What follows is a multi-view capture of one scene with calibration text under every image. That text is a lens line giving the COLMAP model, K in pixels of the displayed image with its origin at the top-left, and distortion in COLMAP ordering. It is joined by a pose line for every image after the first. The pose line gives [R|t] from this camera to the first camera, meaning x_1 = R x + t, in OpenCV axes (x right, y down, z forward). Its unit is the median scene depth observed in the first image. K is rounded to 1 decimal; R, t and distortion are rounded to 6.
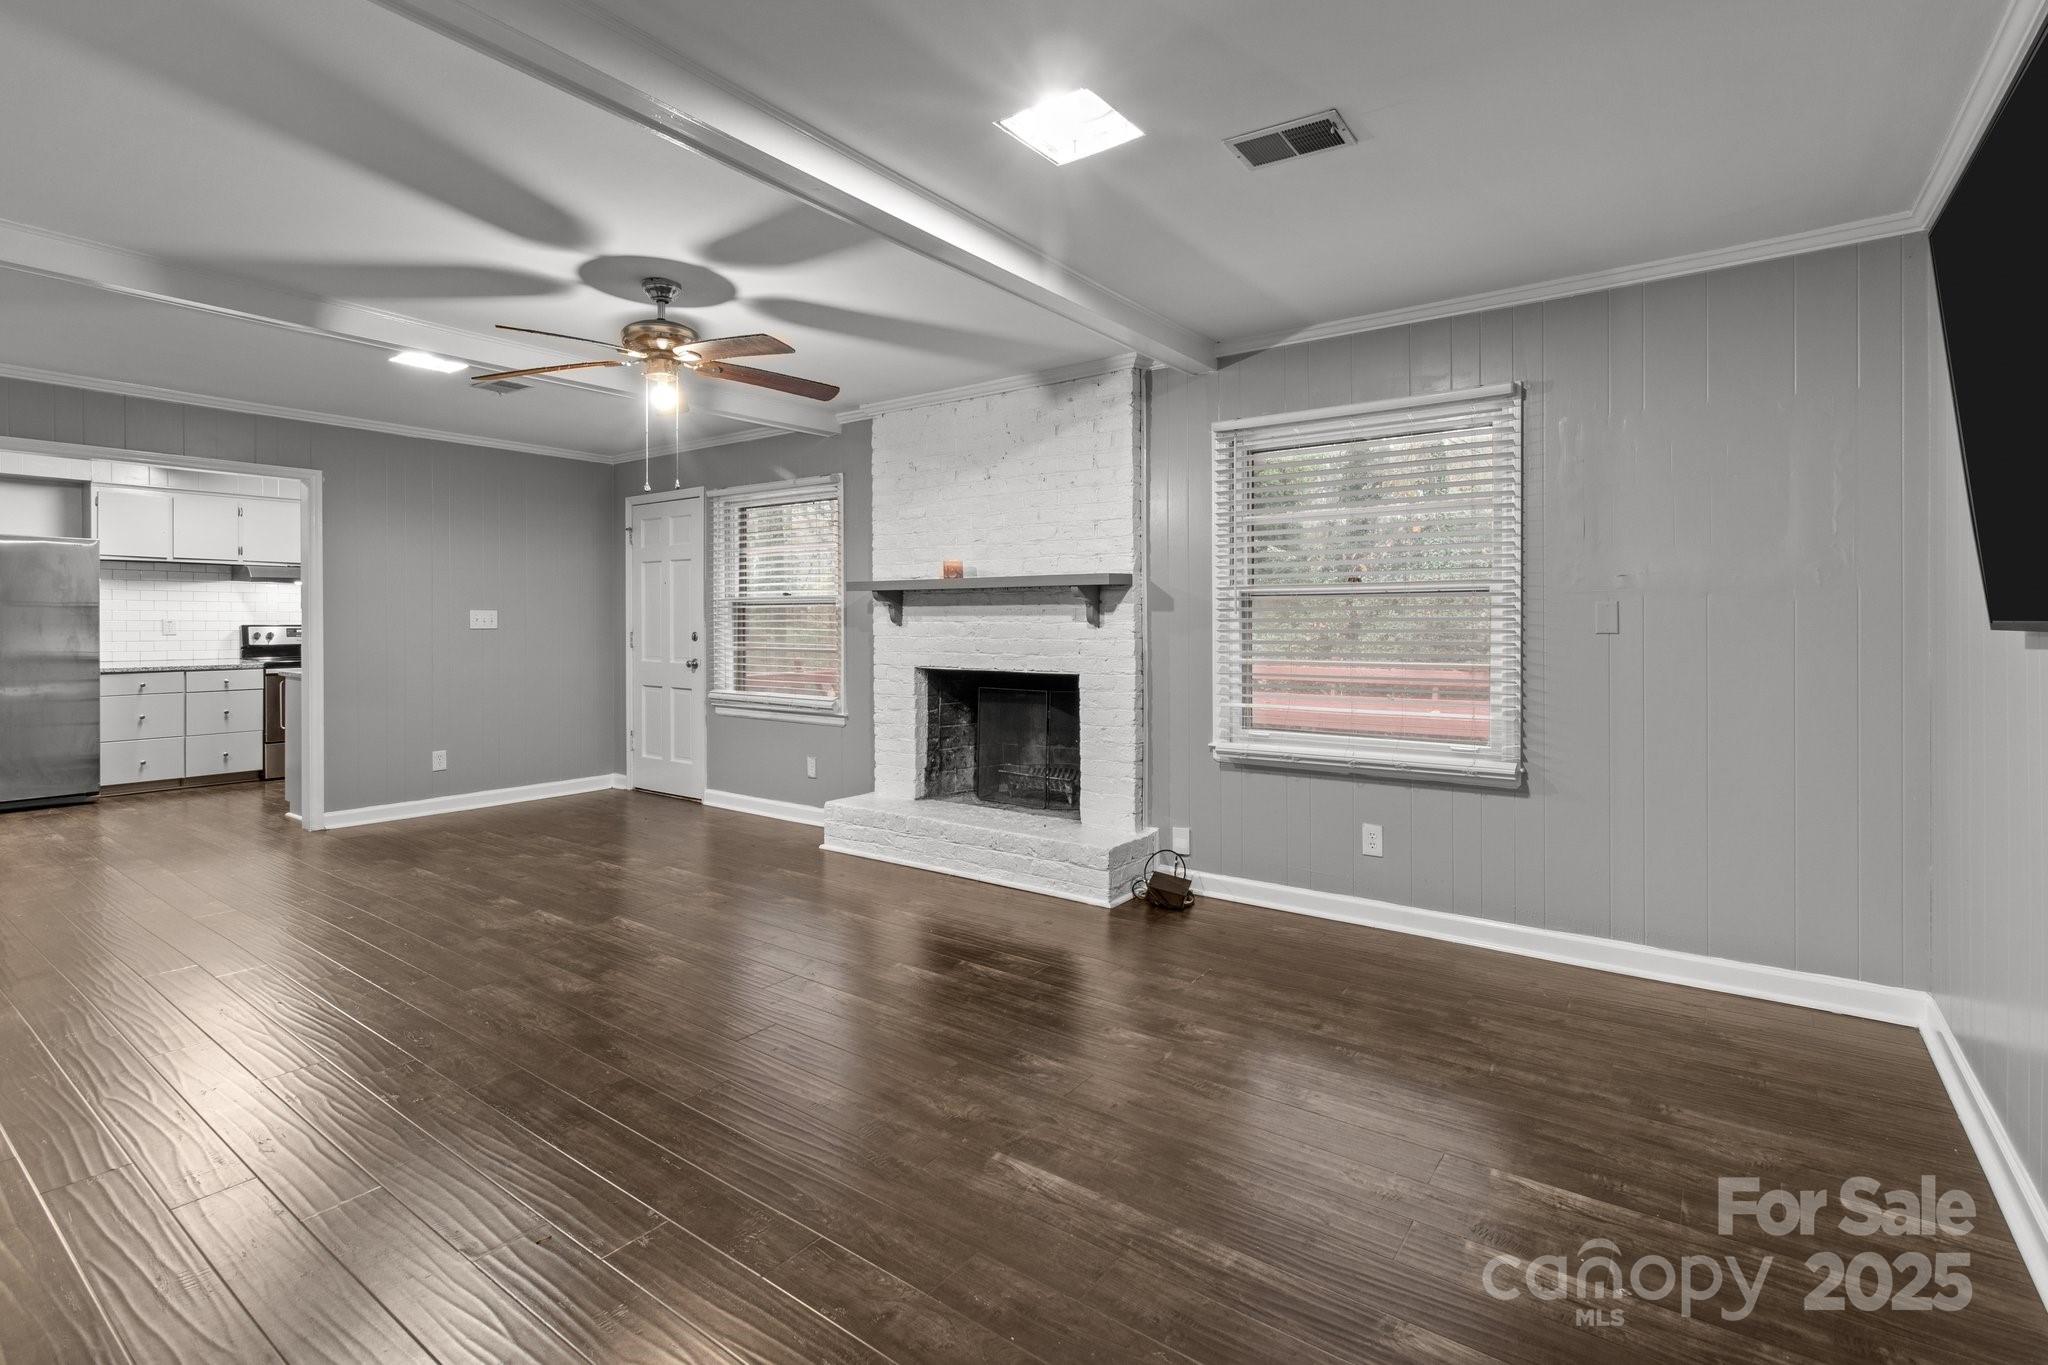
lens RADIAL K [[947.0, 0, 1038.4], [0, 947.0, 630.9], [0, 0, 1]] dist [-0.003557, 0.001636]
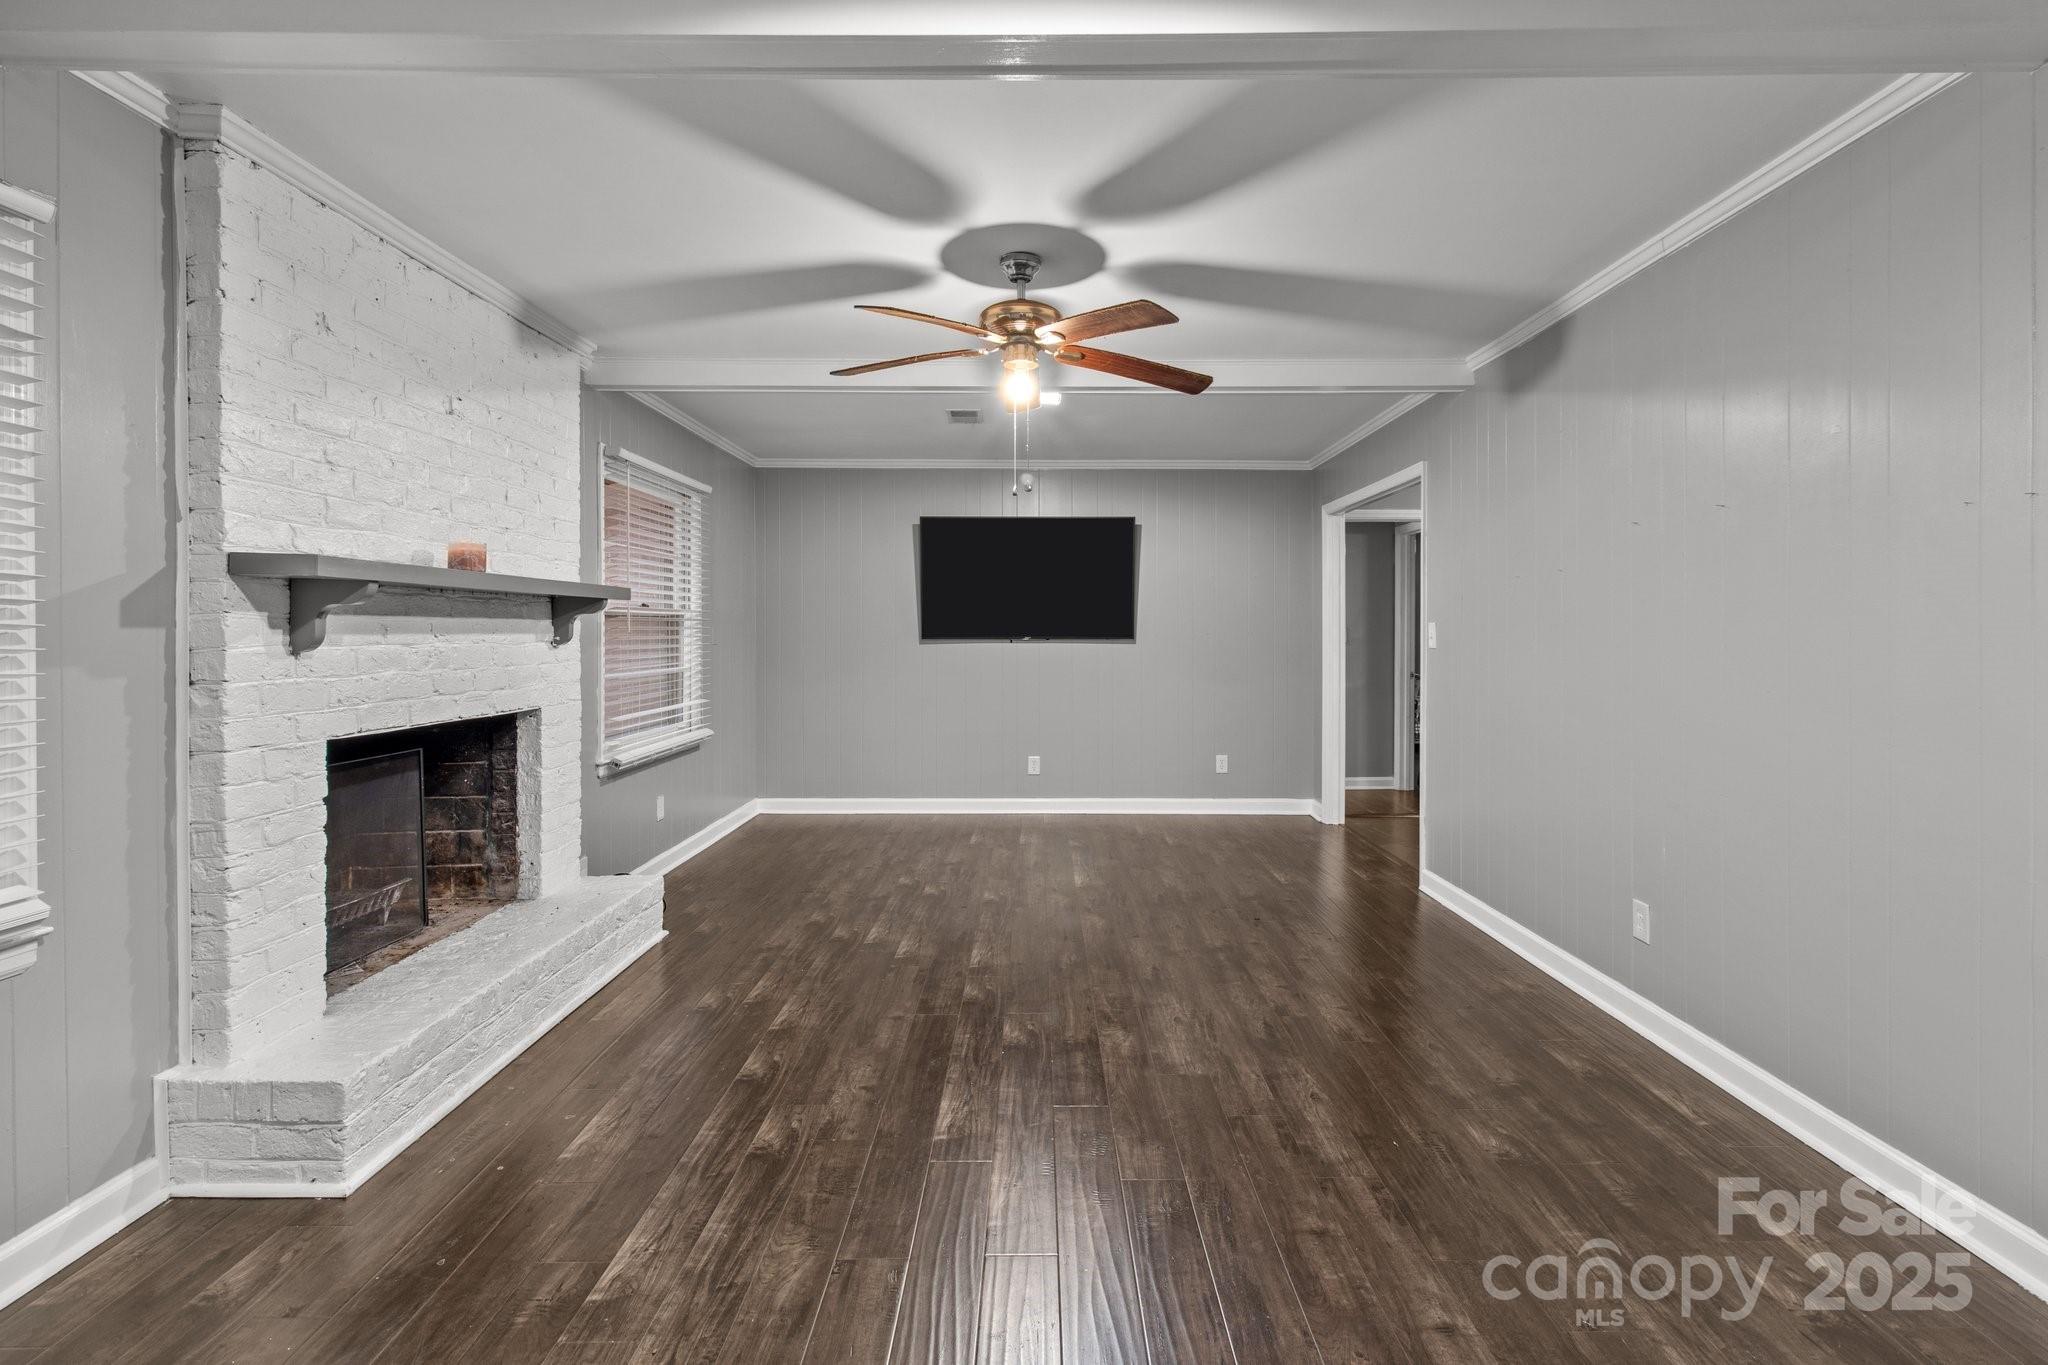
lens RADIAL K [[947.0, 0, 1034.0], [0, 947.0, 641.1], [0, 0, 1]] dist [-0.003557, 0.001636]
pose [[-0.581032, -0.006788, 0.813852, -0.801254], [0.010136, 0.999827, 0.015575, -0.017112], [-0.813818, 0.017299, -0.580863, 1.072658]]
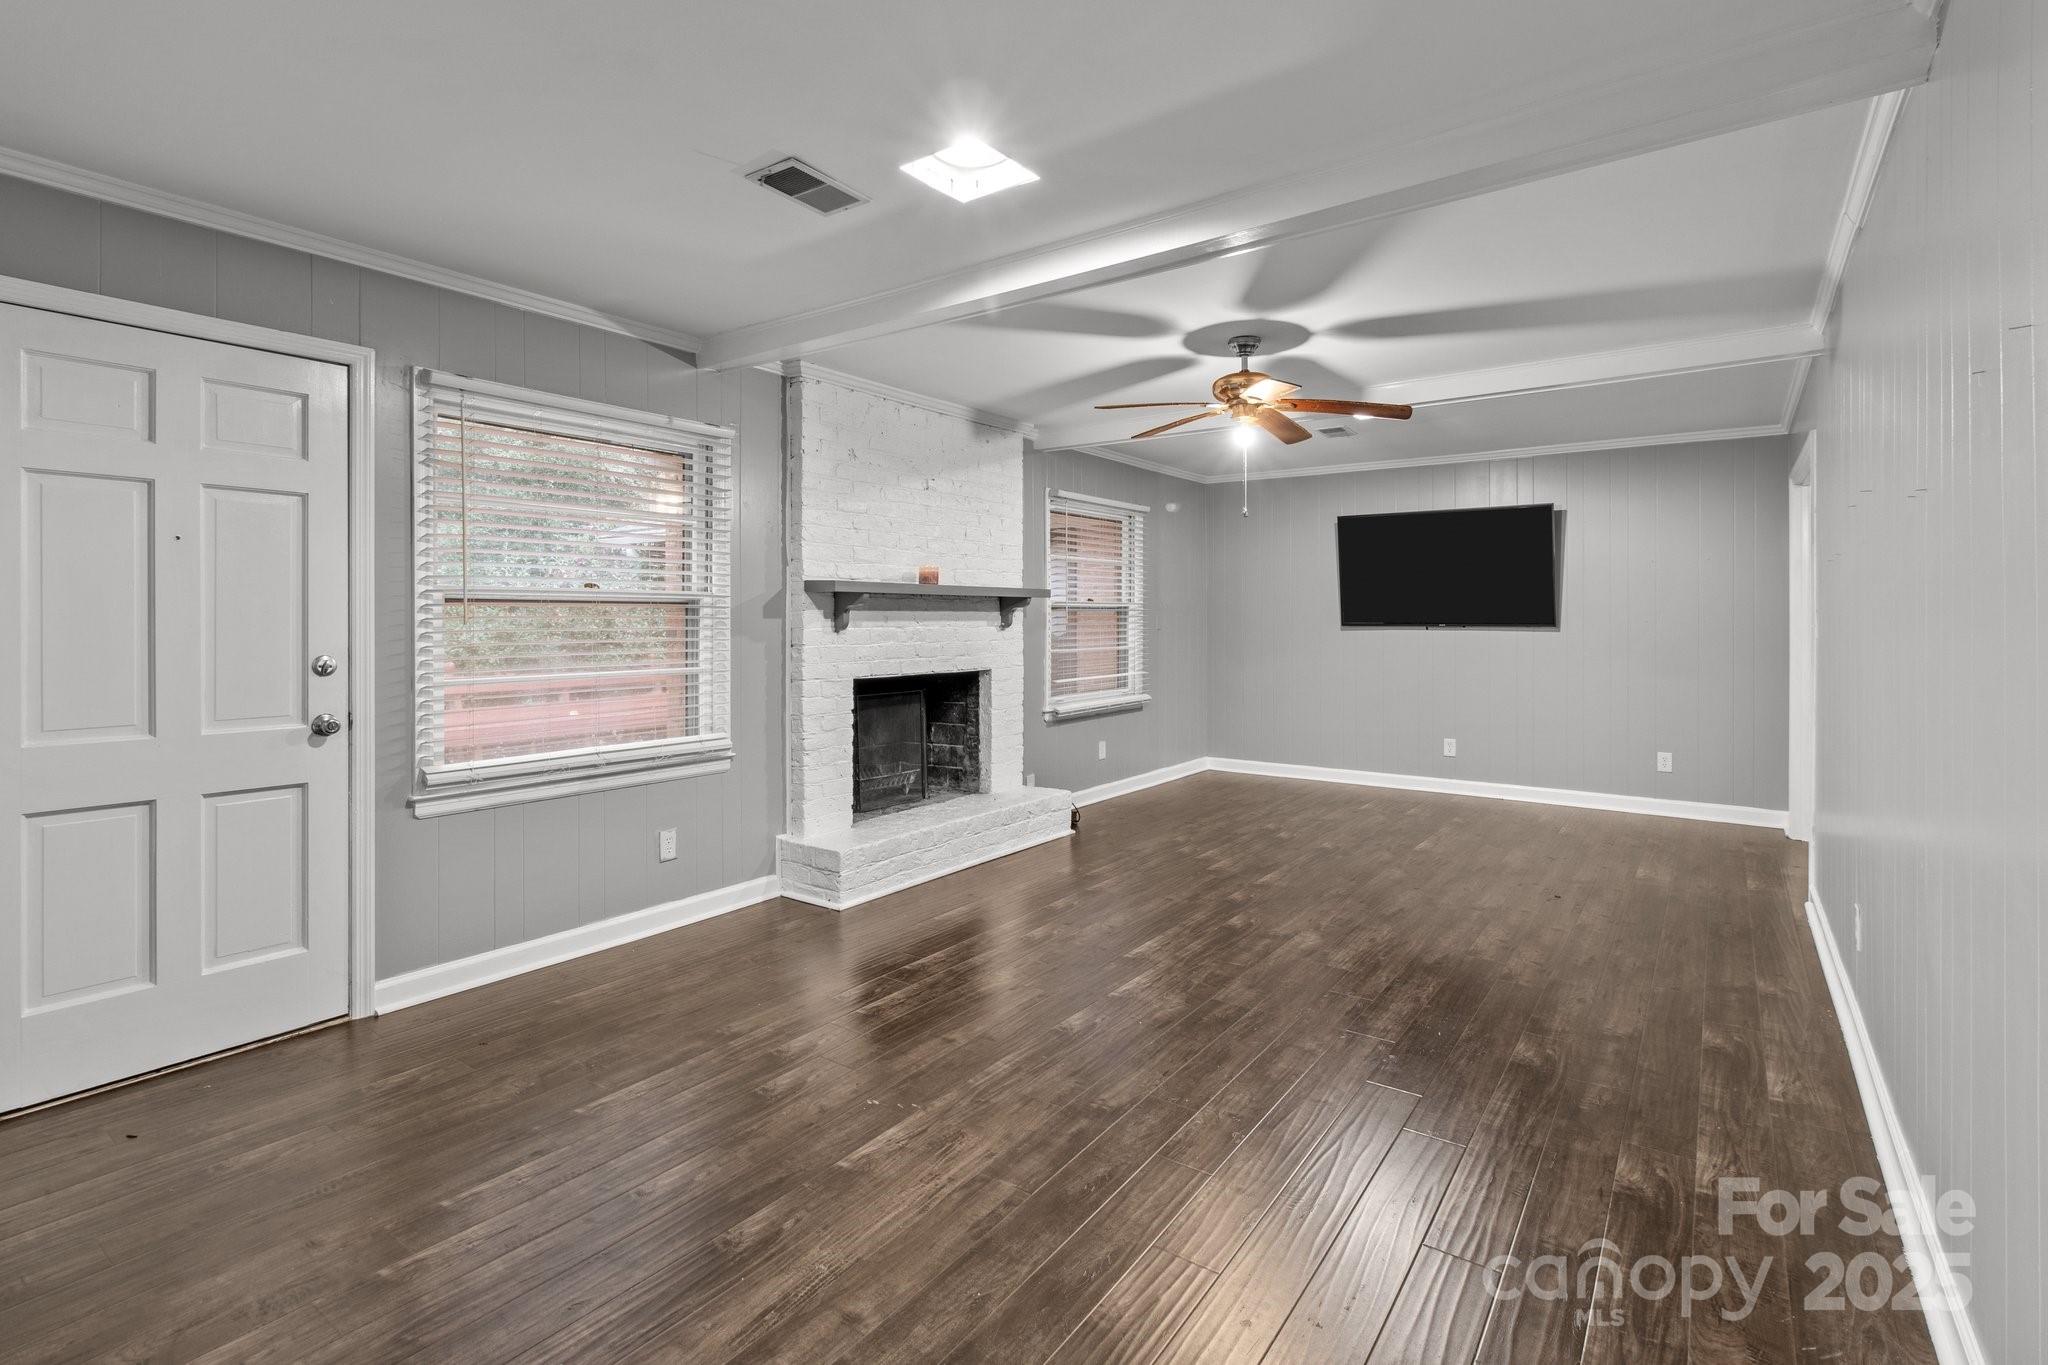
lens RADIAL K [[947.0, 0, 1037.7], [0, 947.0, 625.2], [0, 0, 1]] dist [-0.003557, 0.001636]
pose [[0.002526, -0.006621, 0.999975, -1.119462], [0.011680, 0.999910, 0.006591, -0.017080], [-0.999929, 0.011663, 0.002603, 0.894703]]
